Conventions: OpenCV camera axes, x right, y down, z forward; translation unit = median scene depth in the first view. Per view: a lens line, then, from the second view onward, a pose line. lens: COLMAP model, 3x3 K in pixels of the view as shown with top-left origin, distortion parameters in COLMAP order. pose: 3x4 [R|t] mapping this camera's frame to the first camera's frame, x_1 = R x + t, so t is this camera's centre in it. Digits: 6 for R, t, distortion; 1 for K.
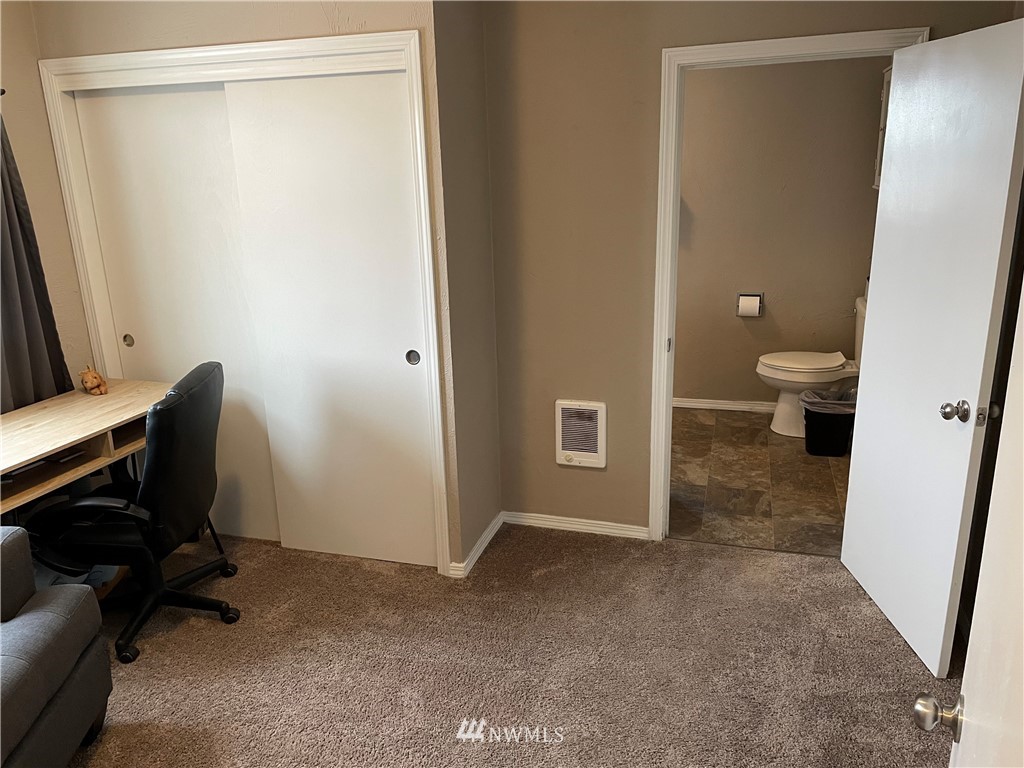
lens RADIAL K [[782.7, 0, 509.9], [0, 782.7, 379.3], [0, 0, 1]] dist [0.120175, -0.152214]
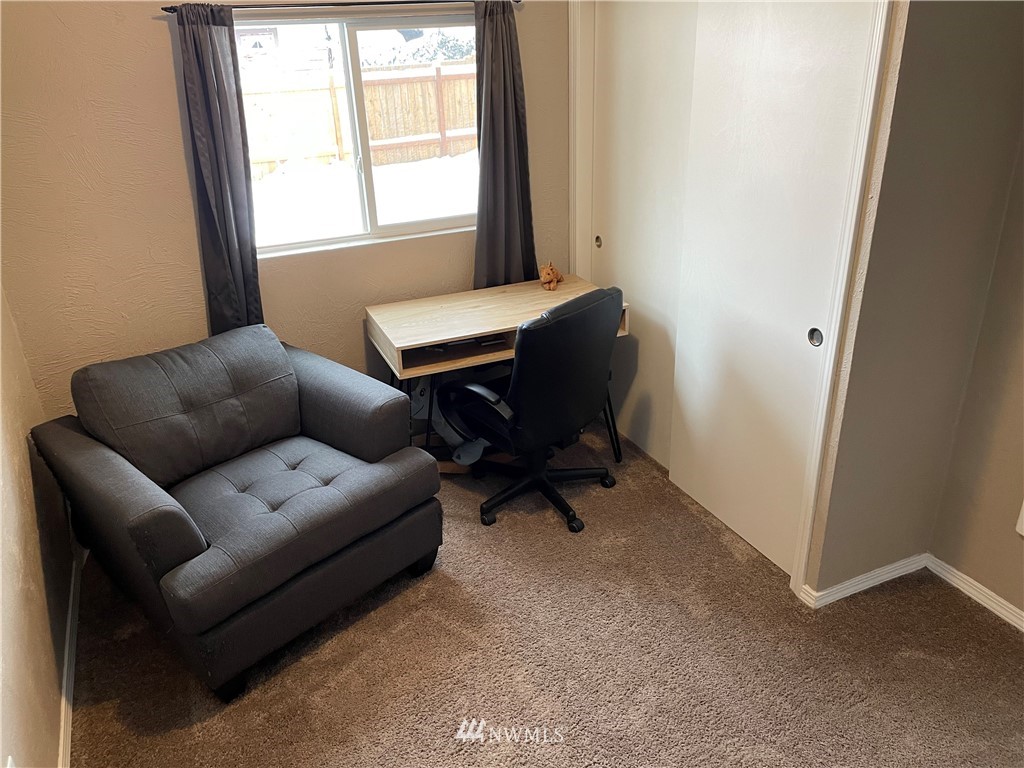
lens RADIAL K [[782.7, 0, 509.9], [0, 782.7, 379.3], [0, 0, 1]] dist [0.120175, -0.152214]
pose [[0.658747, 0.318546, -0.681602, 0.239940], [-0.190435, 0.947041, 0.258550, -0.139236], [0.727865, -0.040518, 0.684522, 0.219636]]
